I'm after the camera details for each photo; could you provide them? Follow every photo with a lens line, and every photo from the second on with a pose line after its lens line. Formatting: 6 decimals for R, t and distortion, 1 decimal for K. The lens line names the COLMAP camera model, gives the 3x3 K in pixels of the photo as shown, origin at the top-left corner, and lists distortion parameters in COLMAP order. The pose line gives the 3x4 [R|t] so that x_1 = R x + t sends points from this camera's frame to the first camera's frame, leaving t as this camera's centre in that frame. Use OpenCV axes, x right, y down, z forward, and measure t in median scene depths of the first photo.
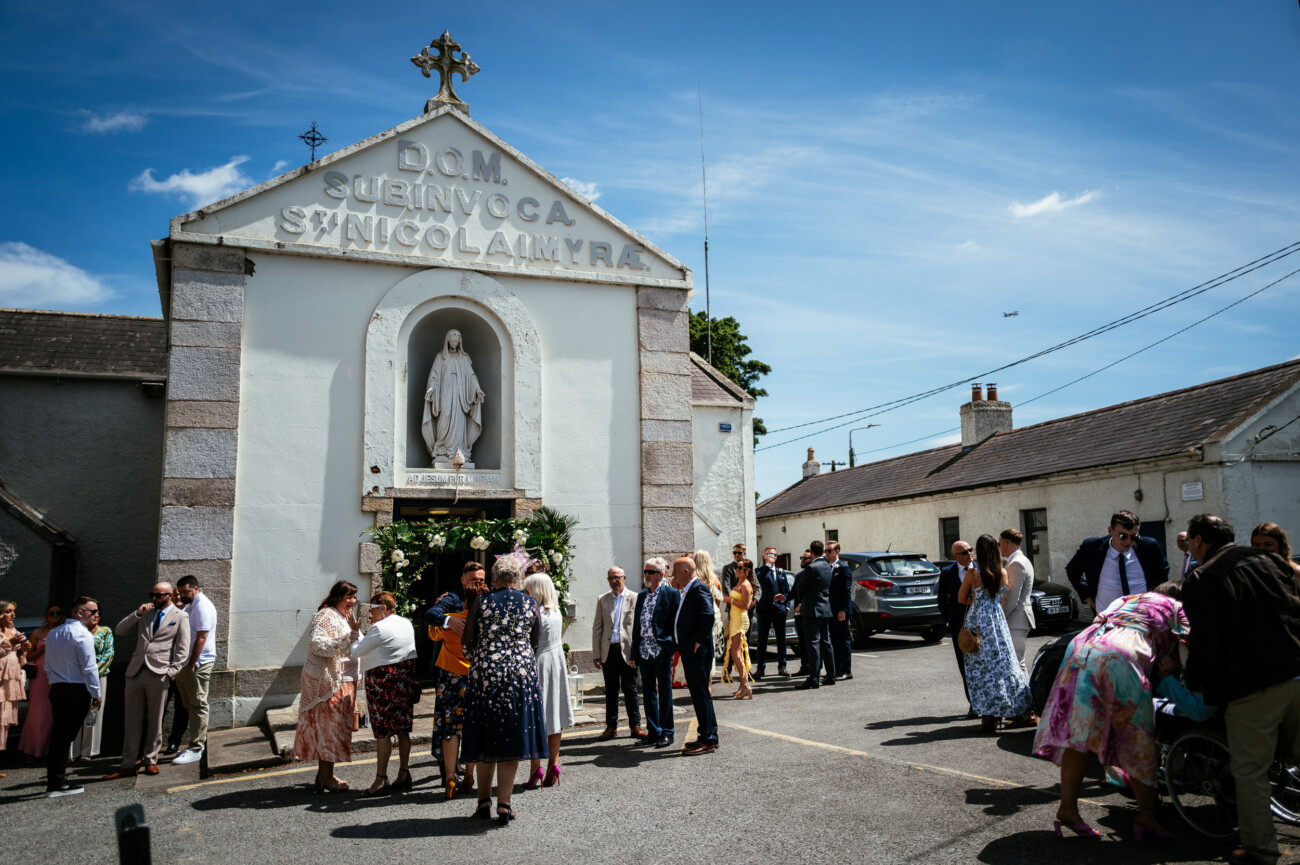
lens RADIAL K [[1058.9, 0, 647.7], [0, 1058.9, 417.8], [0, 0, 1]] dist [-0.010969, 0.049193]
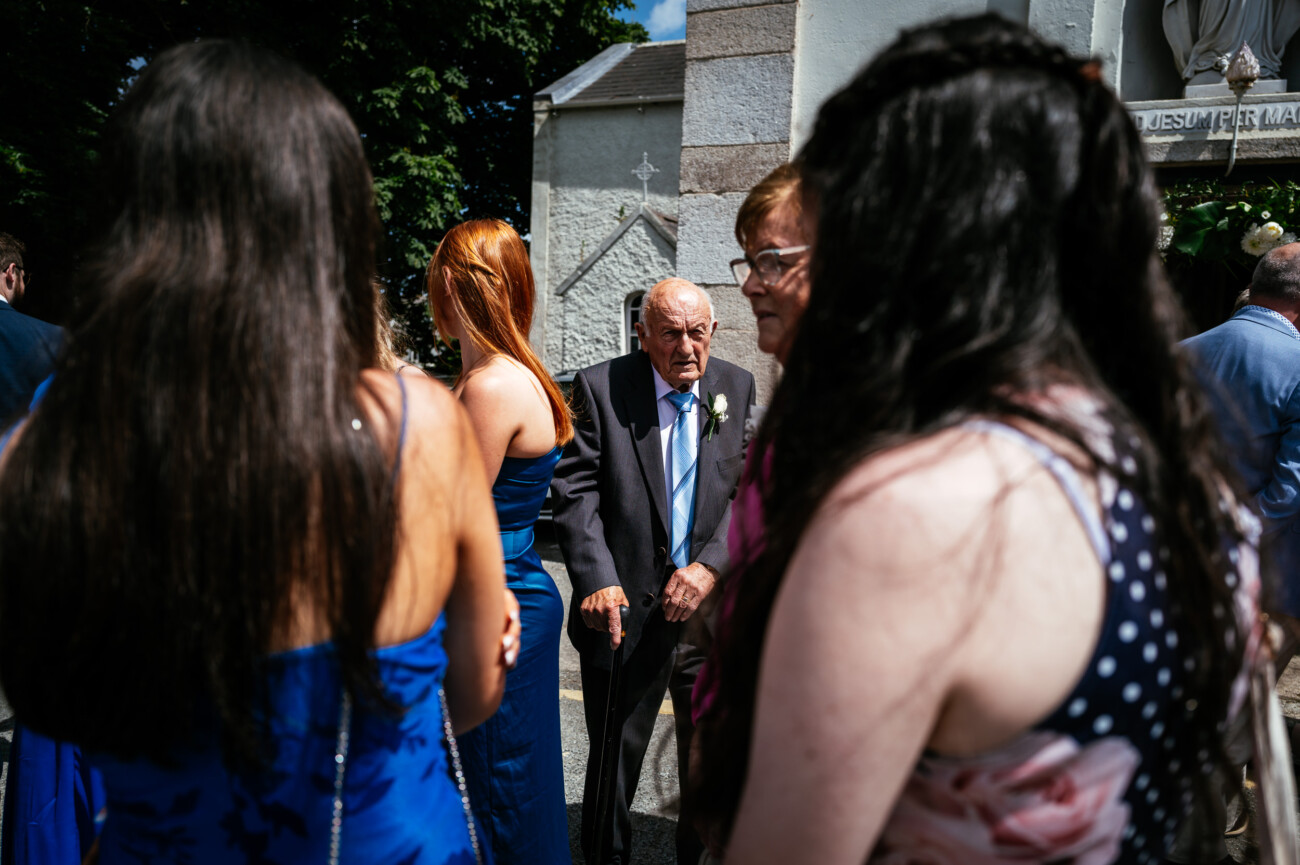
lens RADIAL K [[1058.9, 0, 647.7], [0, 1058.9, 417.8], [0, 0, 1]] dist [-0.010969, 0.049193]
pose [[0.734308, 0.084625, -0.673521, -0.048839], [0.051901, 0.982295, 0.180006, 0.089737], [0.676829, -0.167136, 0.716915, 0.484098]]
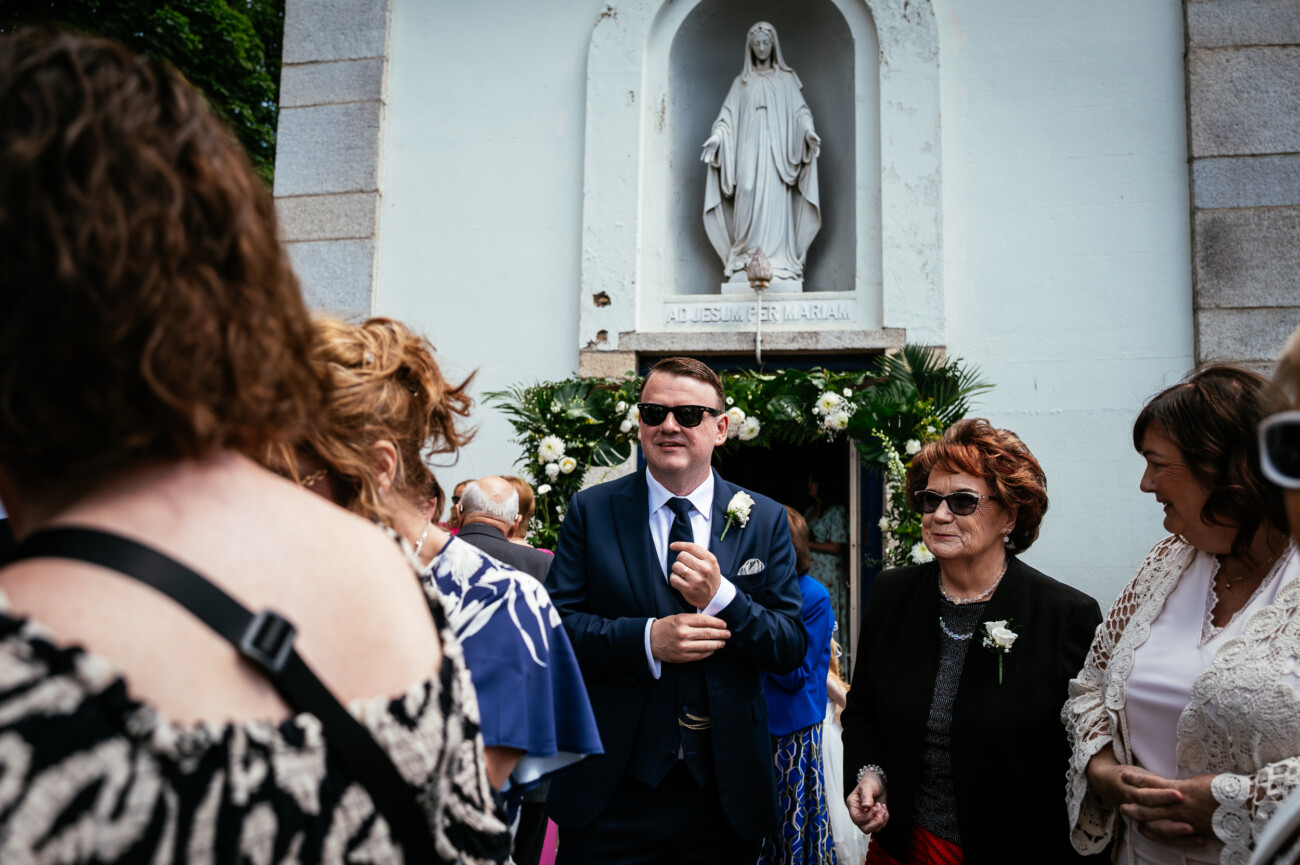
lens RADIAL K [[1058.9, 0, 647.7], [0, 1058.9, 417.8], [0, 0, 1]] dist [-0.010969, 0.049193]
pose [[0.848415, -0.023791, -0.528797, 0.034376], [0.041966, 0.998868, 0.022391, 0.094223], [0.527666, -0.041188, 0.848453, 0.553927]]
